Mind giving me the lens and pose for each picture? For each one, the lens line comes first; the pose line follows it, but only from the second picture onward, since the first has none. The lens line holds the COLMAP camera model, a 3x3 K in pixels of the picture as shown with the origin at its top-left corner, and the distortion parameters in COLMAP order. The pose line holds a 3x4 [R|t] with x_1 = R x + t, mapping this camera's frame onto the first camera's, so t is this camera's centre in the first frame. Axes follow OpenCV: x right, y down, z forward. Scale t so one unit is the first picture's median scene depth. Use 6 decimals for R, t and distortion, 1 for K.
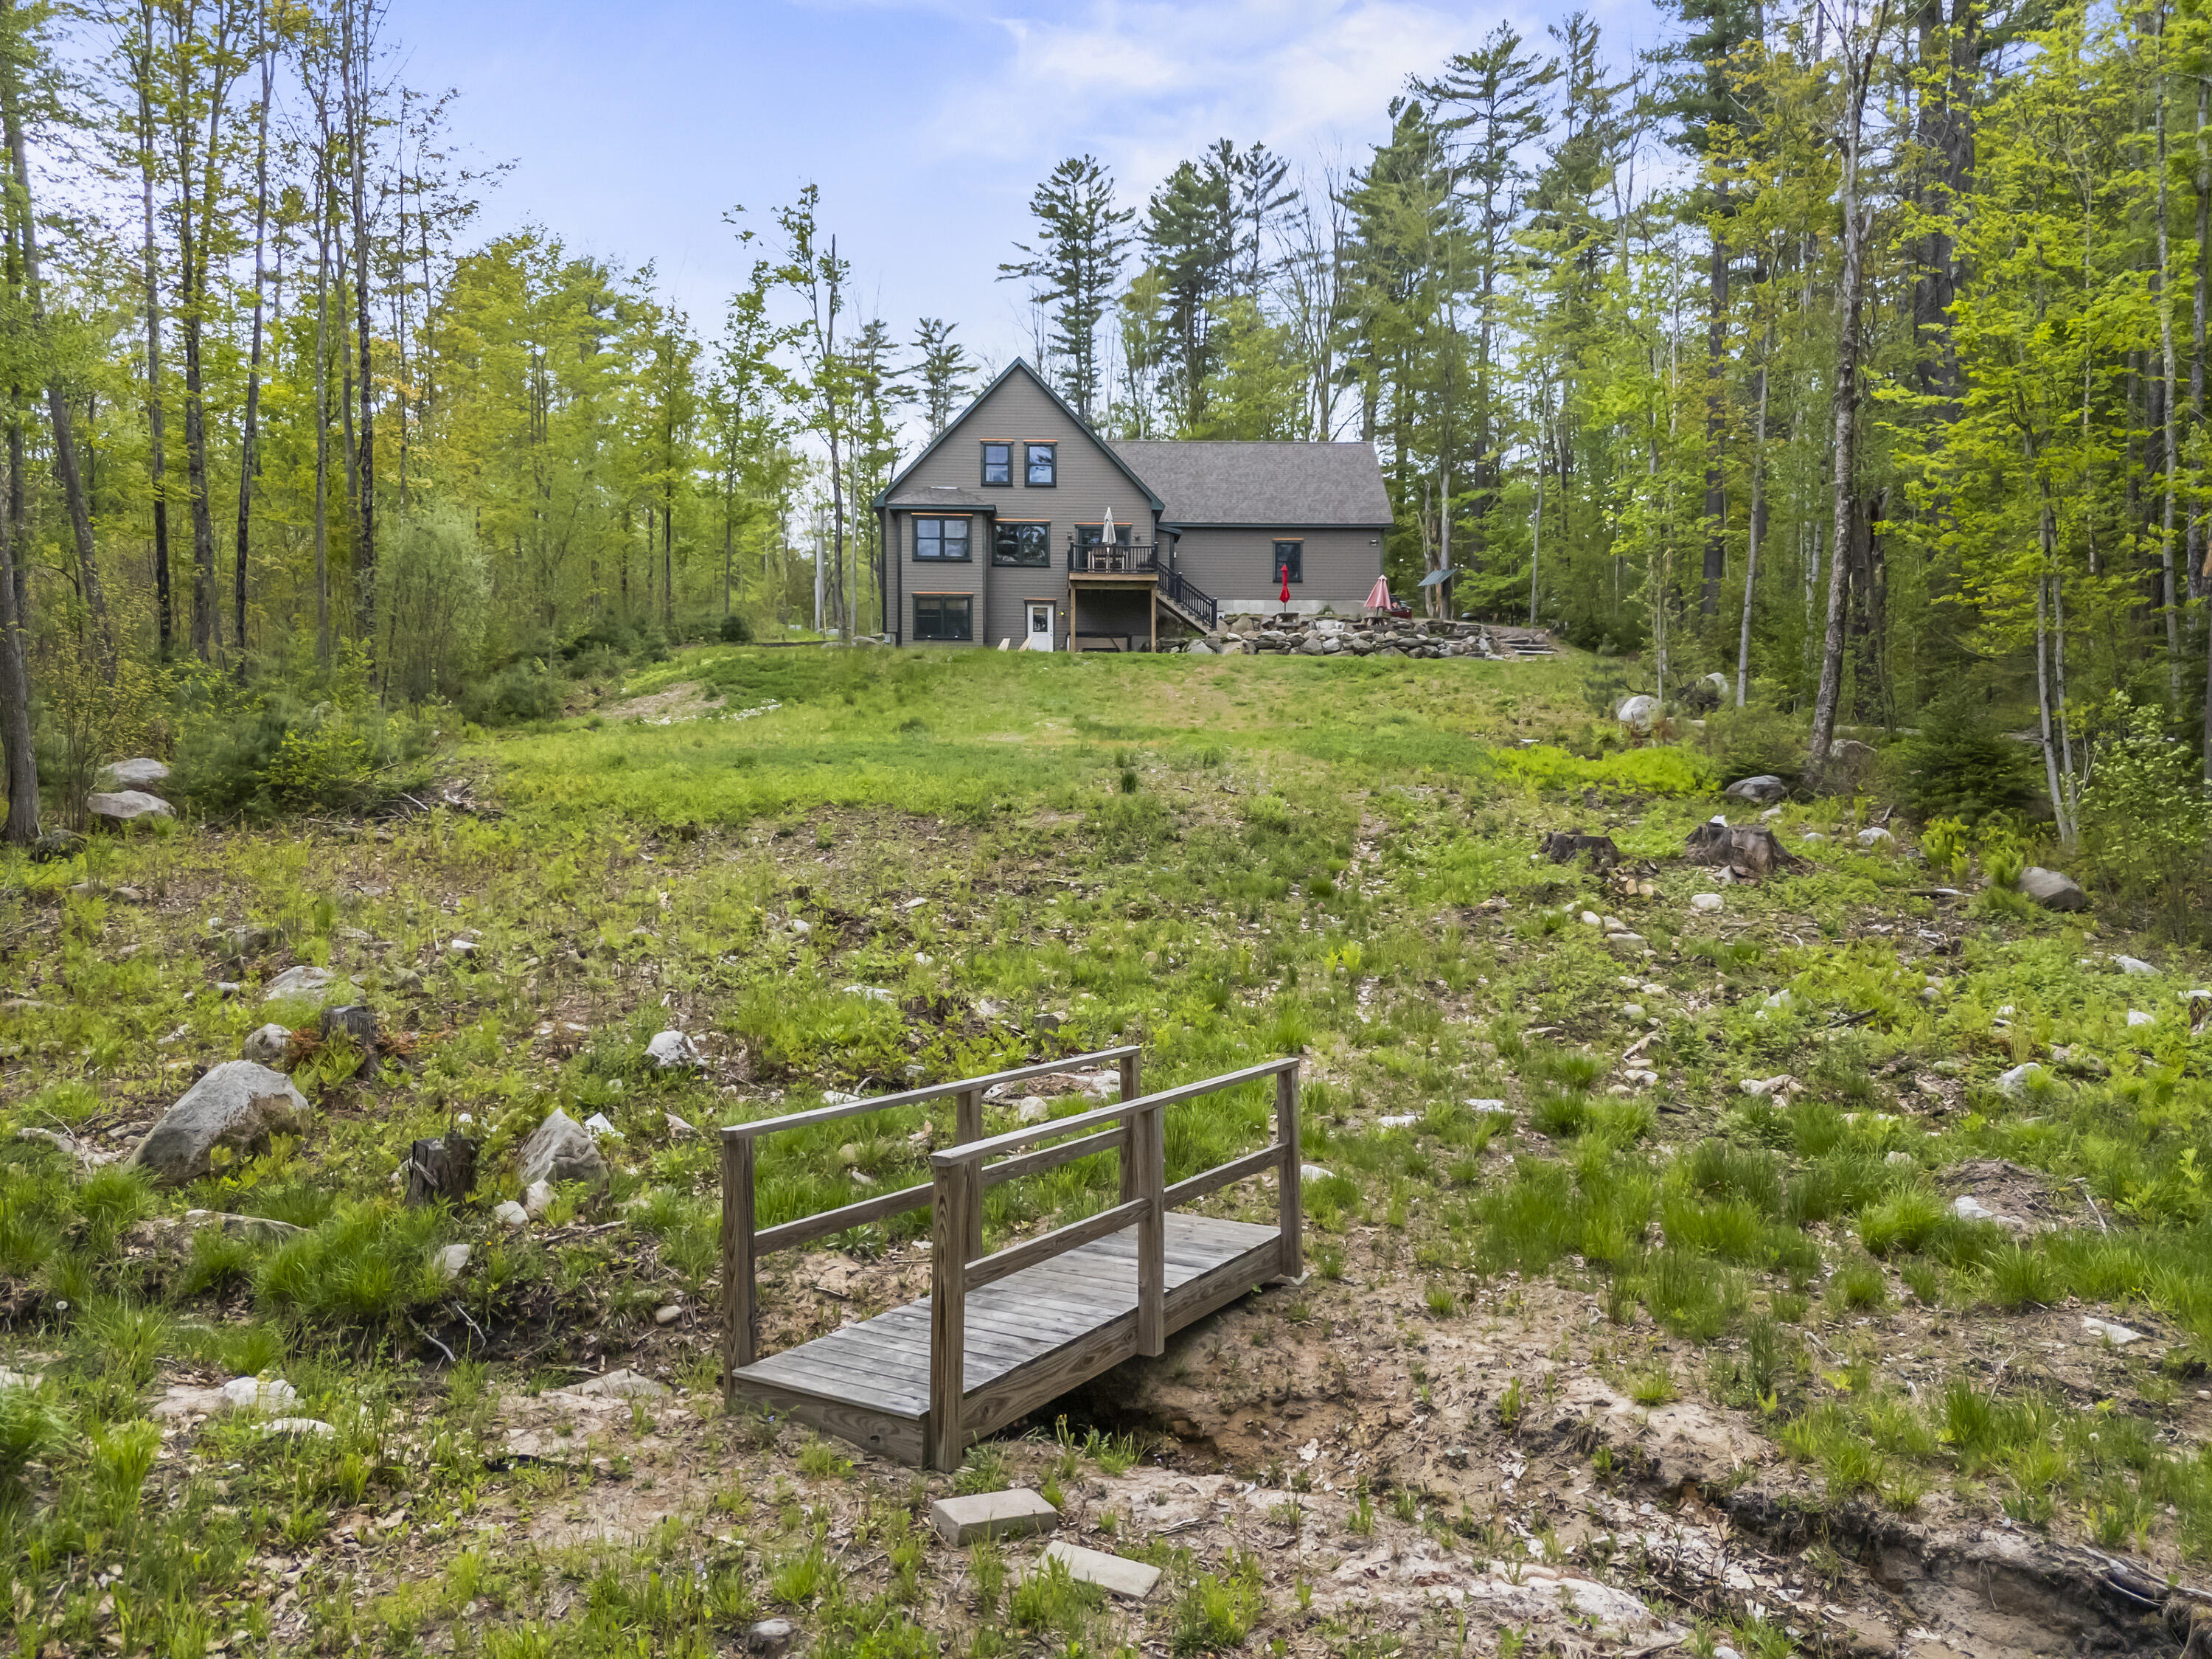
lens RADIAL K [[1630.5, 0, 1101.1], [0, 1630.5, 818.3], [0, 0, 1]] dist [0.119690, -0.166968]
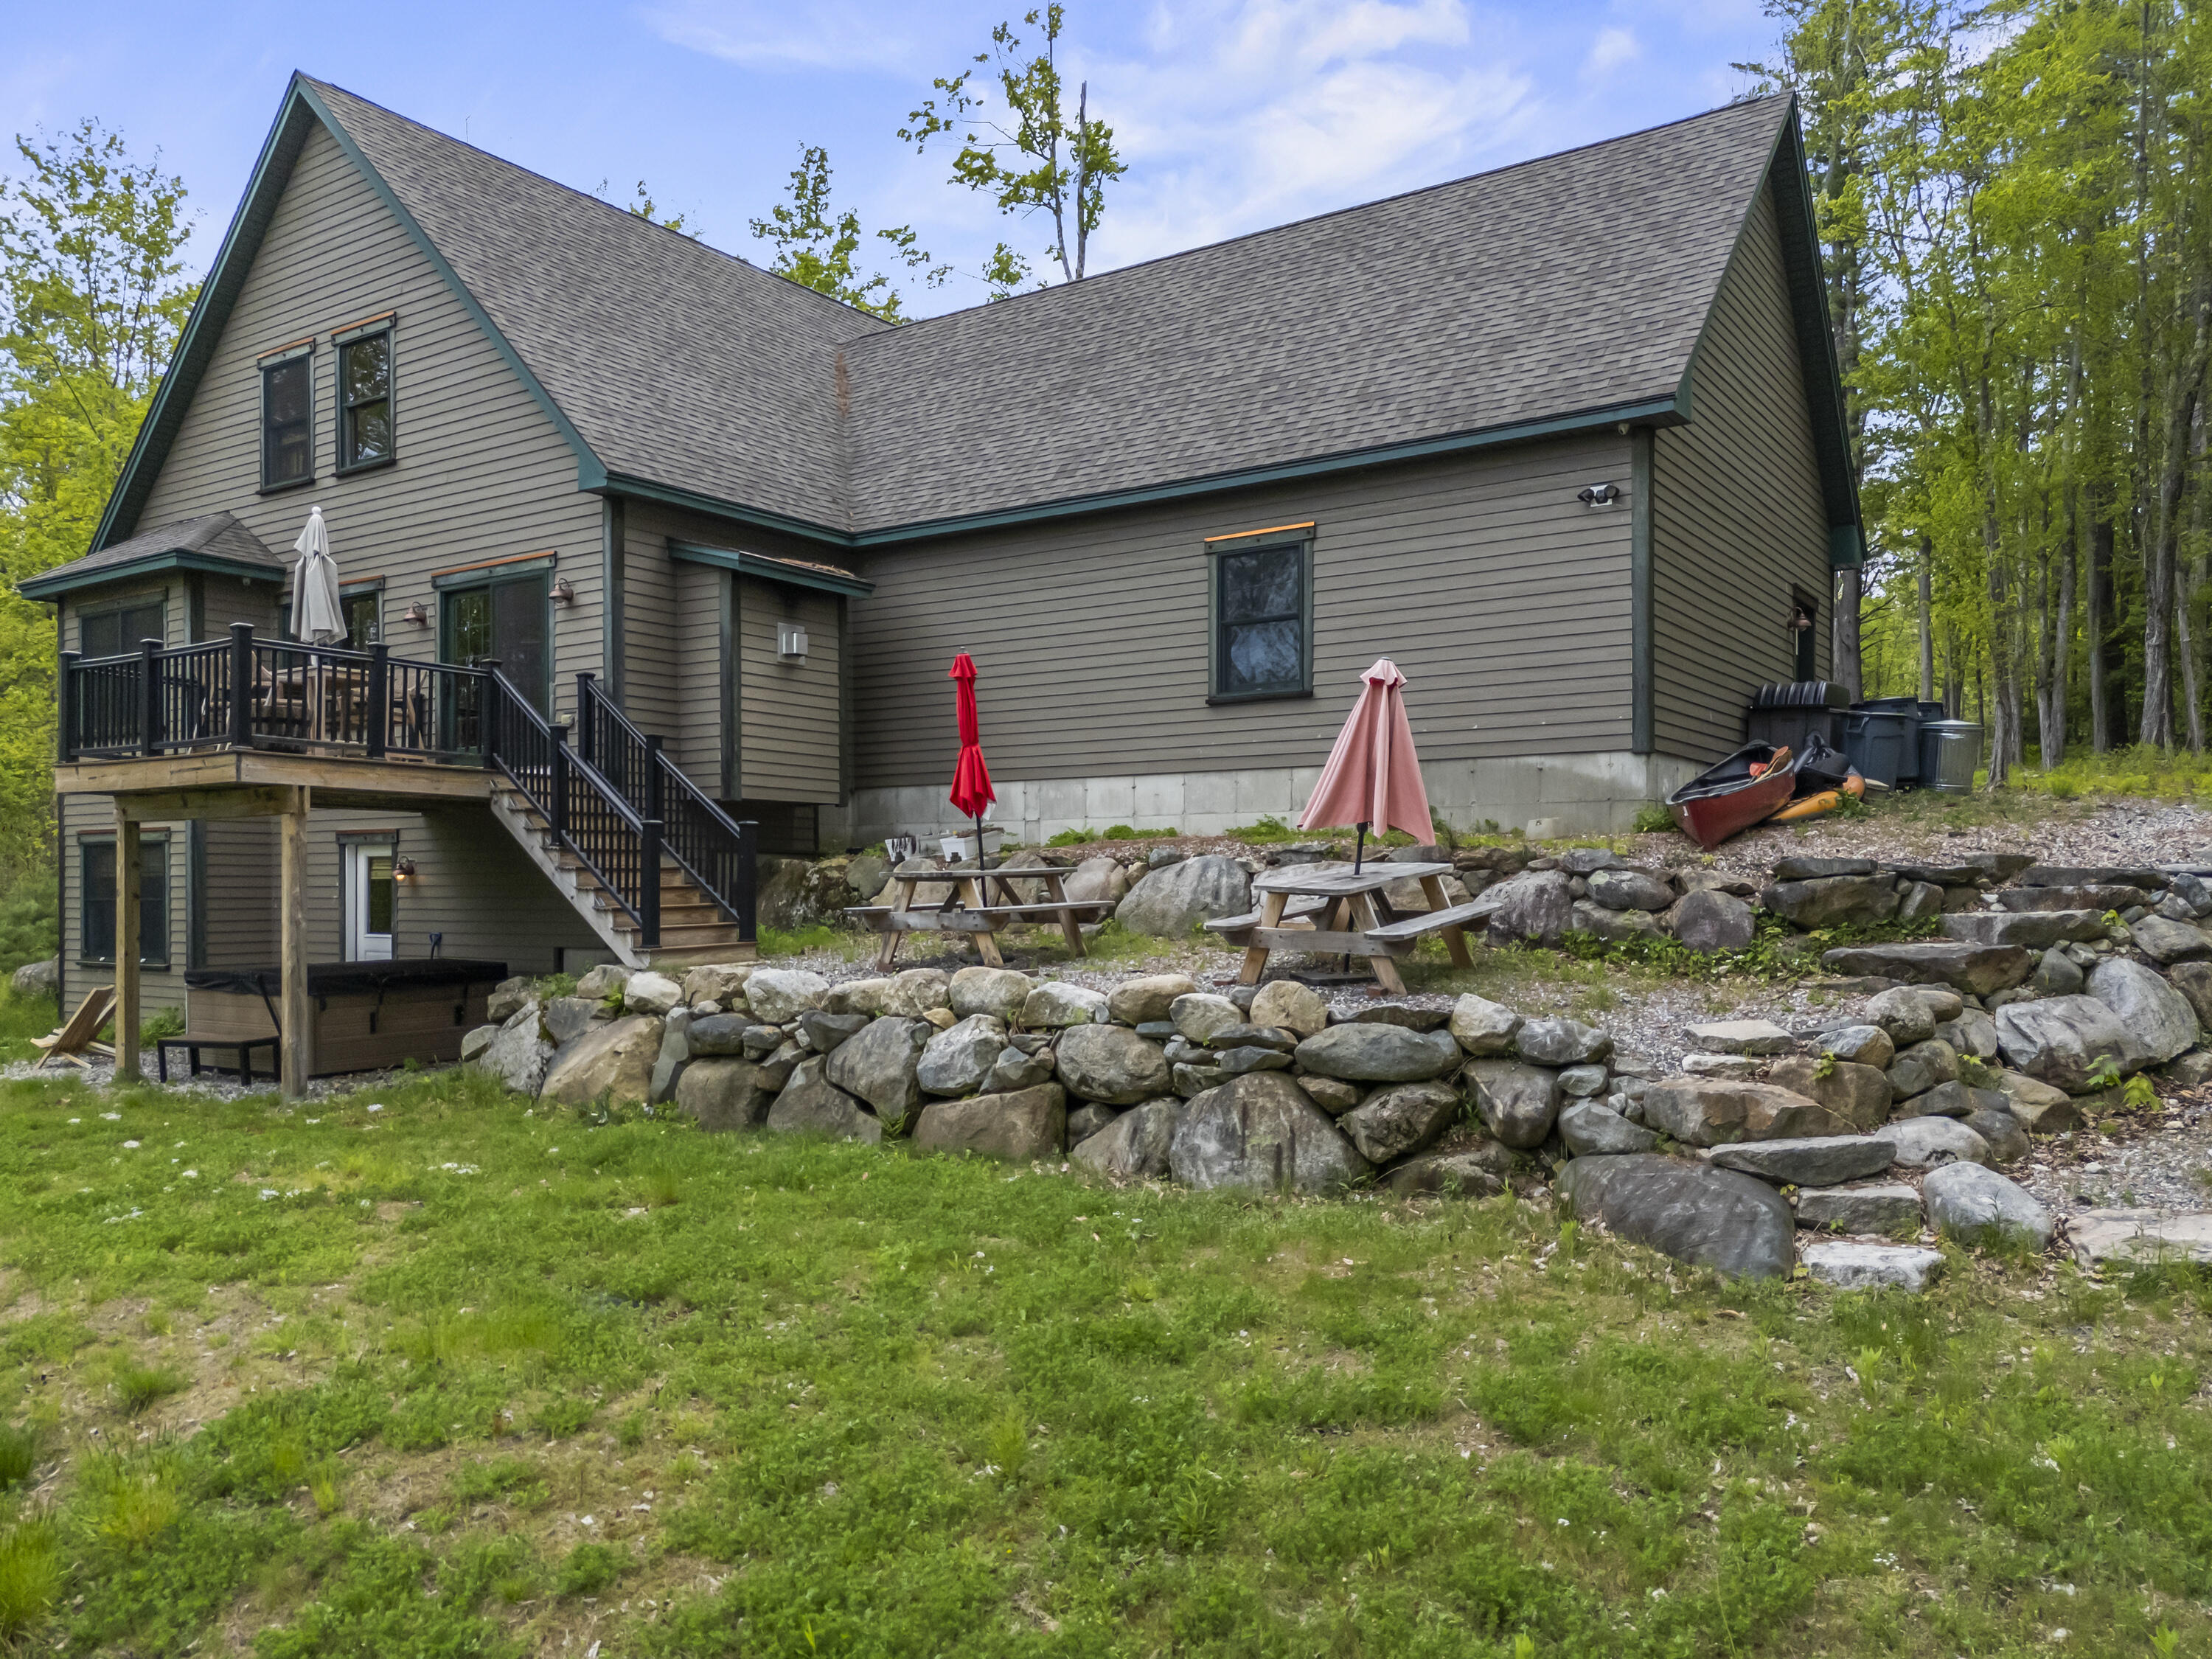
lens RADIAL K [[1674.5, 0, 1085.8], [0, 1674.5, 863.0], [0, 0, 1]] dist [0.104932, -0.189502]
pose [[0.789288, -0.013103, -0.613884, 0.135824], [-0.001838, 0.999717, -0.023701, -0.061338], [0.614021, 0.019835, 0.789041, 0.422486]]
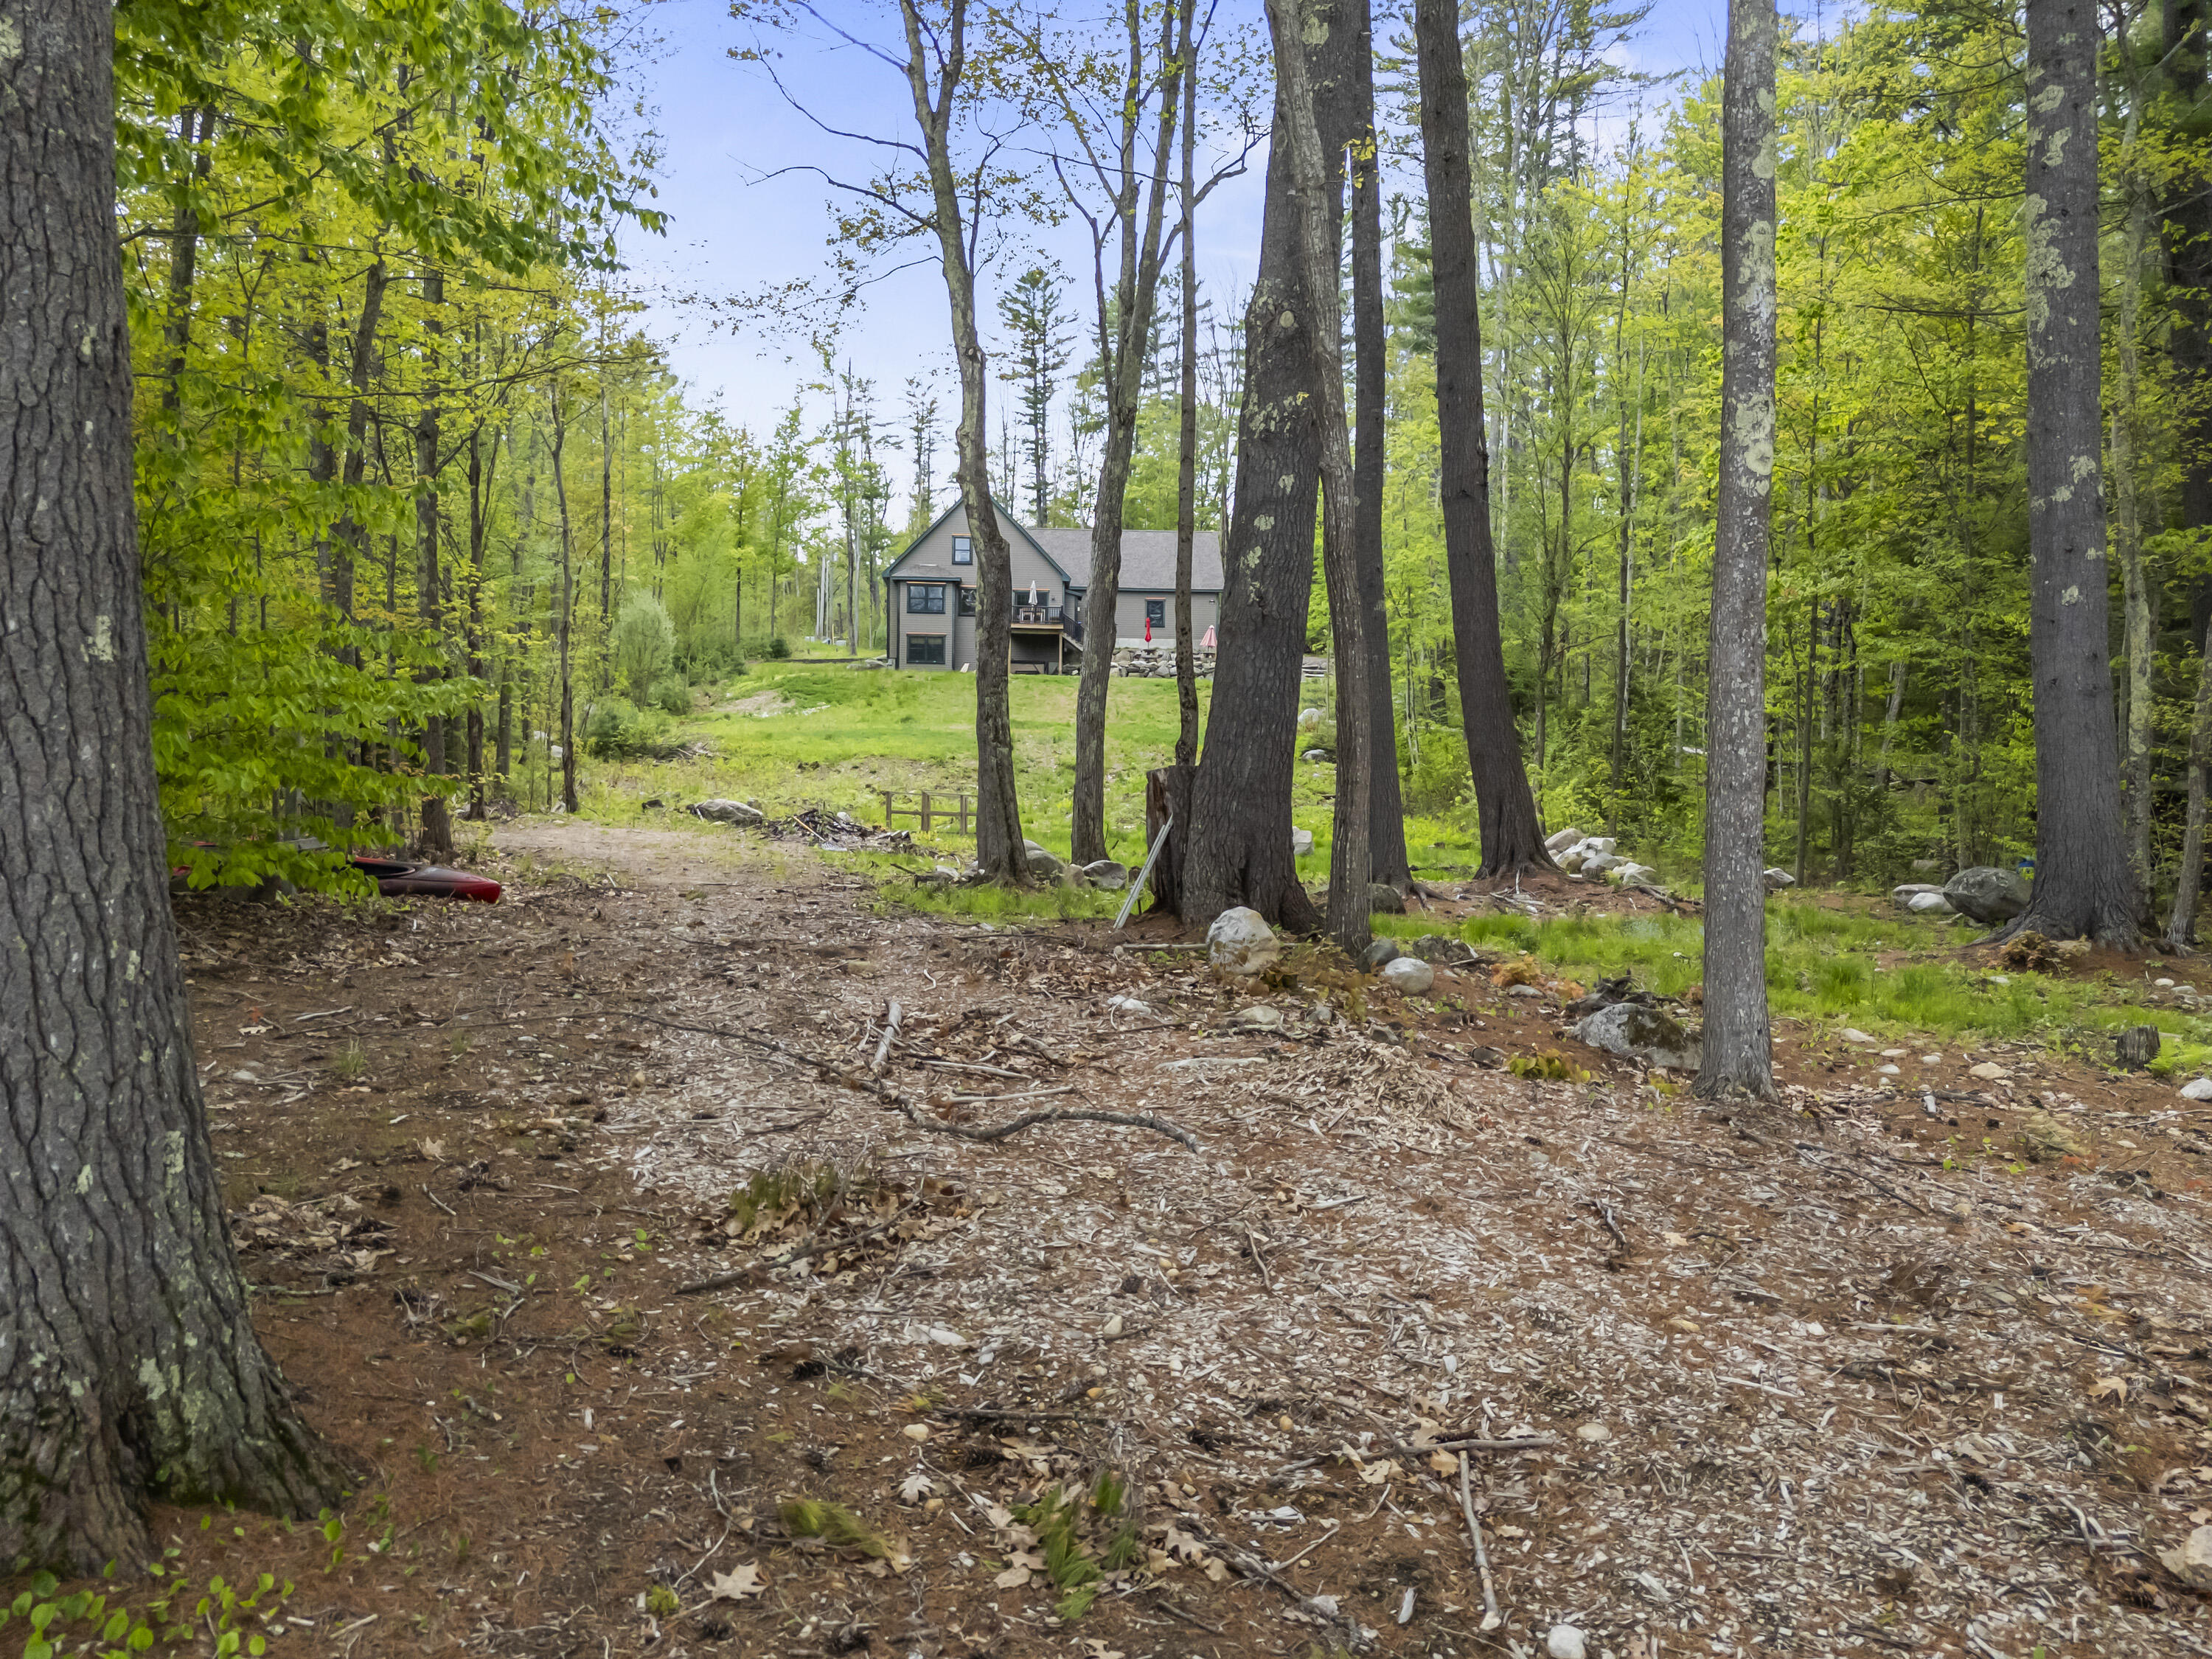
lens RADIAL K [[1630.5, 0, 1101.1], [0, 1630.5, 818.3], [0, 0, 1]] dist [0.119690, -0.166968]
pose [[0.999852, 0.012014, 0.012305, 0.025988], [-0.012069, 0.999917, 0.004458, 0.014369], [-0.012250, -0.004606, 0.999914, -0.276667]]
